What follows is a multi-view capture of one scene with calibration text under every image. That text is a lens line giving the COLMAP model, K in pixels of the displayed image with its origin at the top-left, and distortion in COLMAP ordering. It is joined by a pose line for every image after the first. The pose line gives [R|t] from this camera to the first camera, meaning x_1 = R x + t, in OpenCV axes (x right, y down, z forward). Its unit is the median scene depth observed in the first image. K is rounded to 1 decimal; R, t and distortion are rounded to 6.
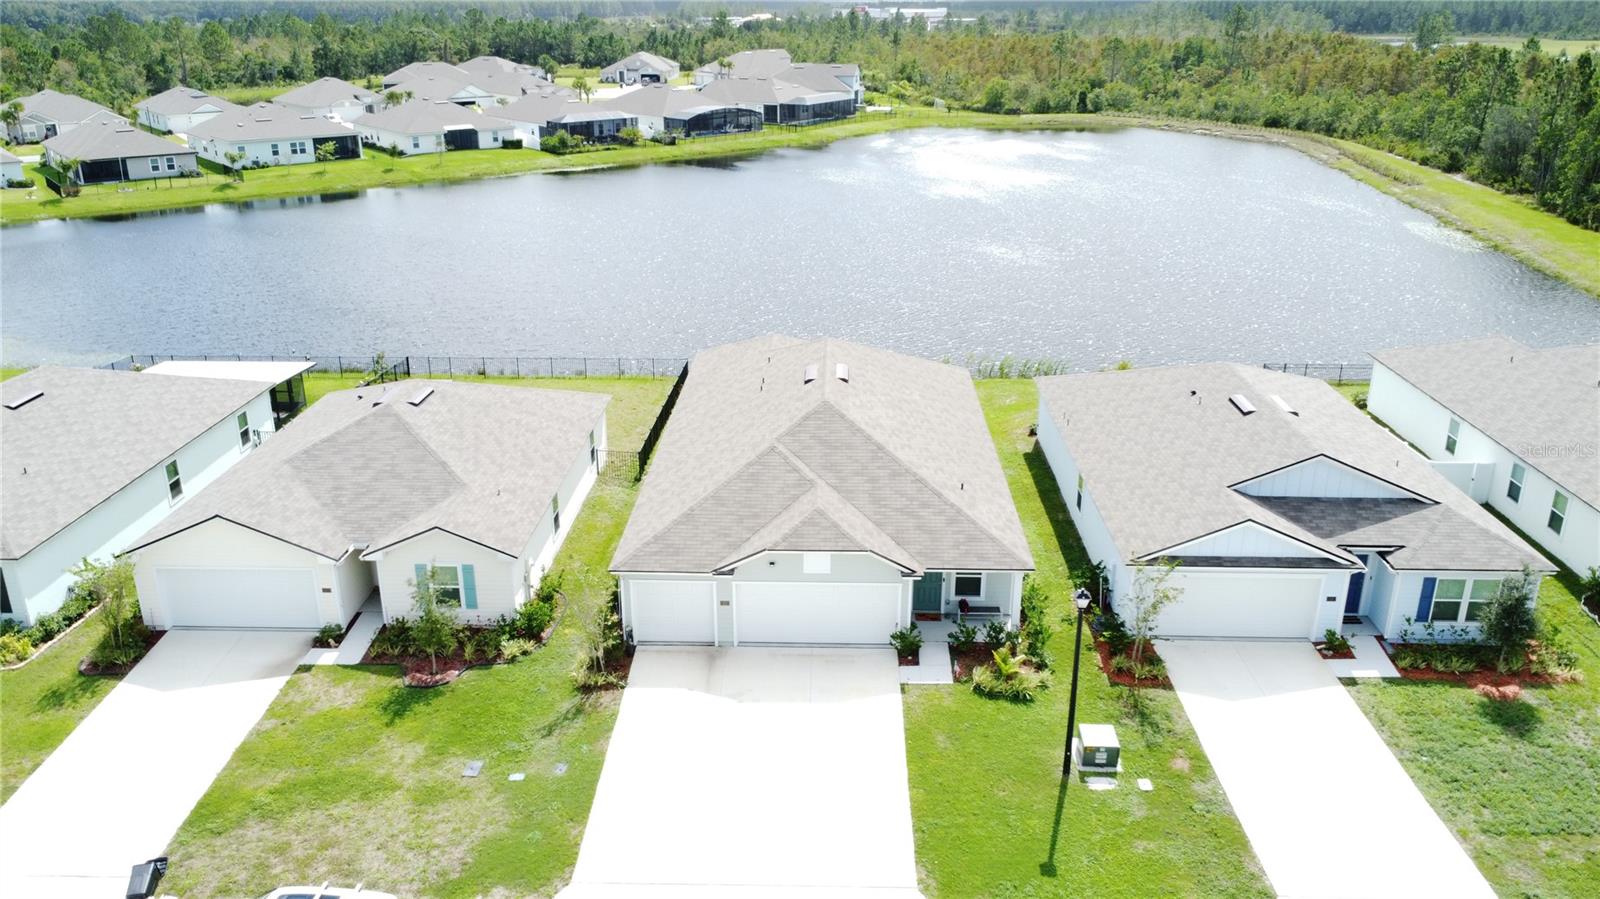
lens RADIAL K [[1216.3, 0, 800.0], [0, 1216.3, 446.0], [0, 0, 1]] dist [0.009160, -0.013317]
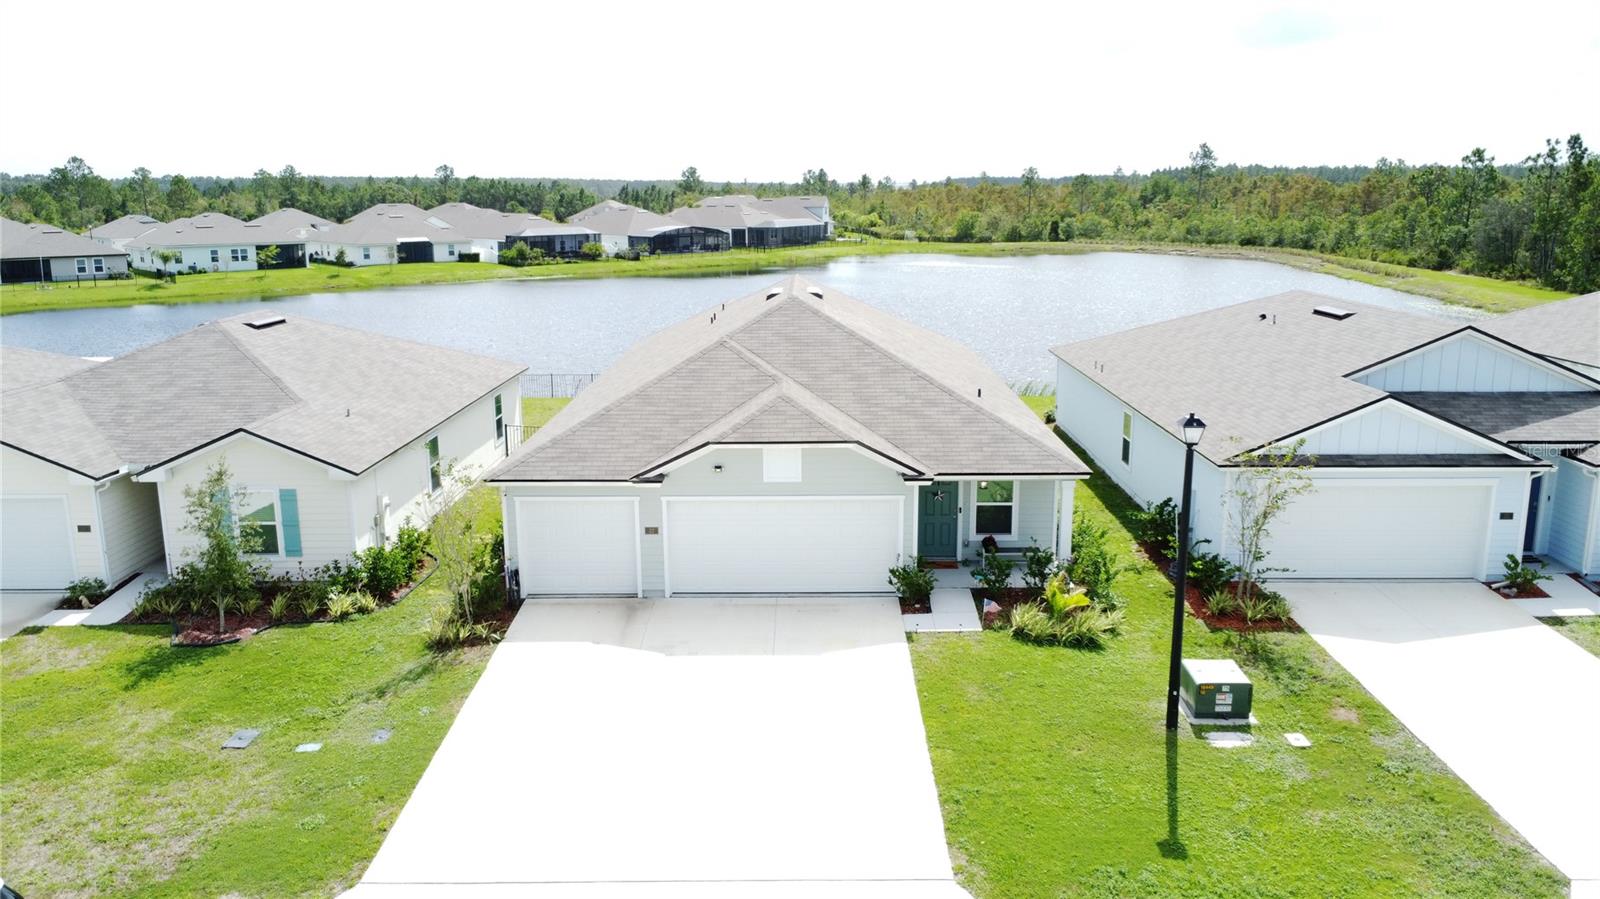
lens RADIAL K [[1216.3, 0, 800.3], [0, 1216.3, 443.2], [0, 0, 1]] dist [0.009160, -0.013317]
pose [[0.999698, -0.008583, 0.023016, 0.007784], [0.011846, 0.989276, -0.145578, 0.173880], [-0.021519, 0.145806, 0.989079, 0.285494]]
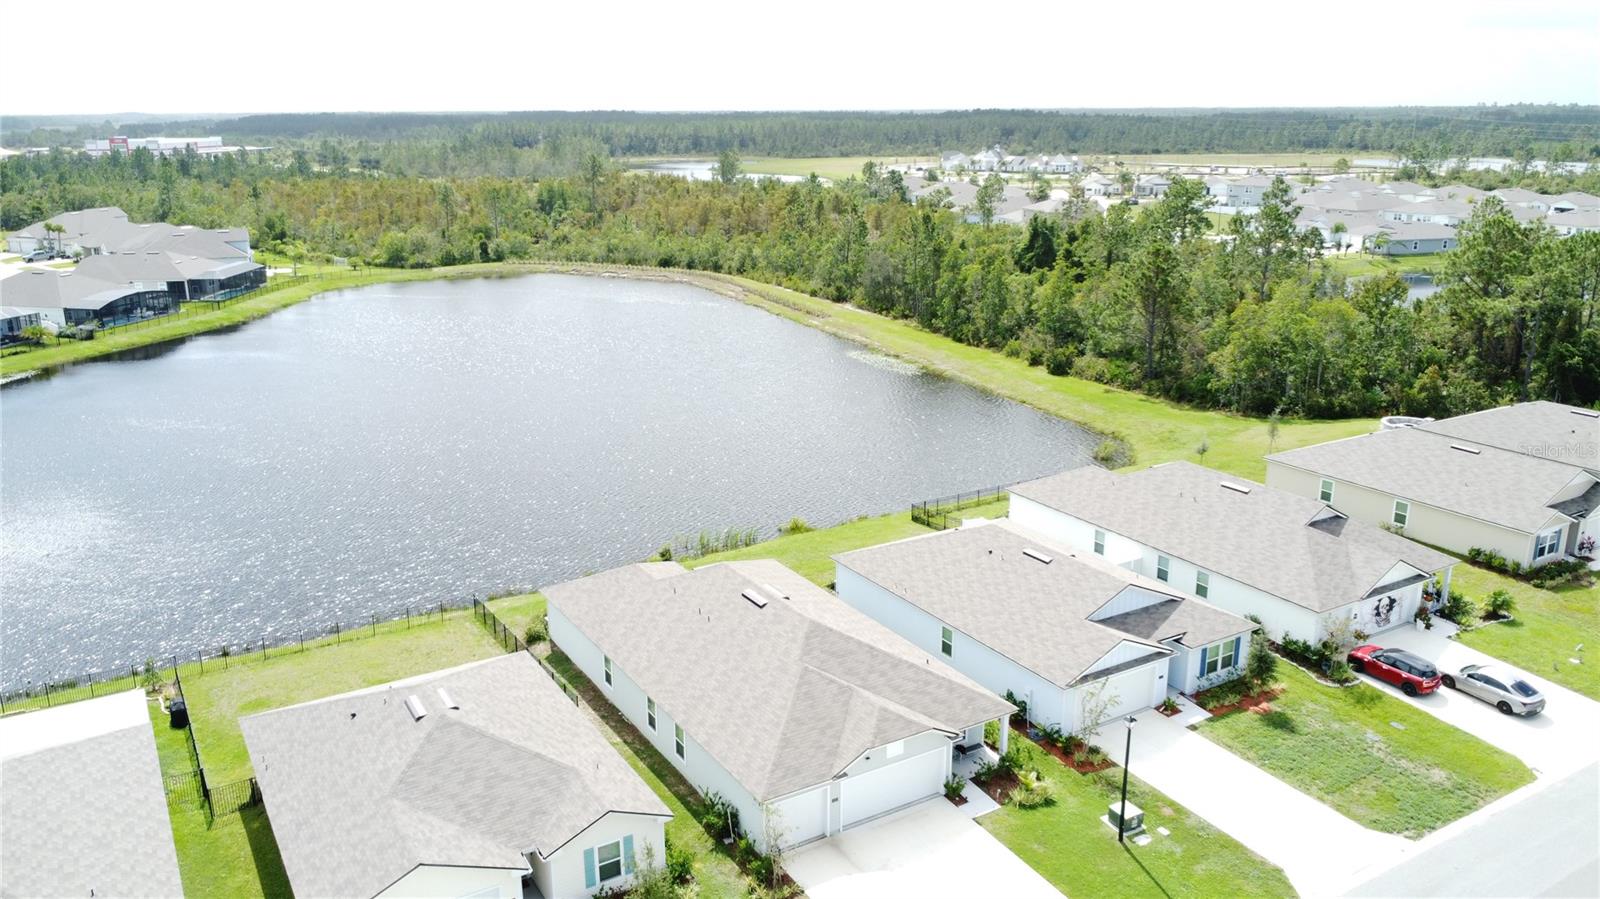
lens RADIAL K [[1216.3, 0, 801.8], [0, 1216.3, 440.1], [0, 0, 1]] dist [0.009160, -0.013317]
pose [[0.838344, -0.147815, 0.524718, -0.668015], [0.193761, 0.980481, -0.033368, -0.193455], [-0.509544, 0.129644, 0.850622, -0.103746]]
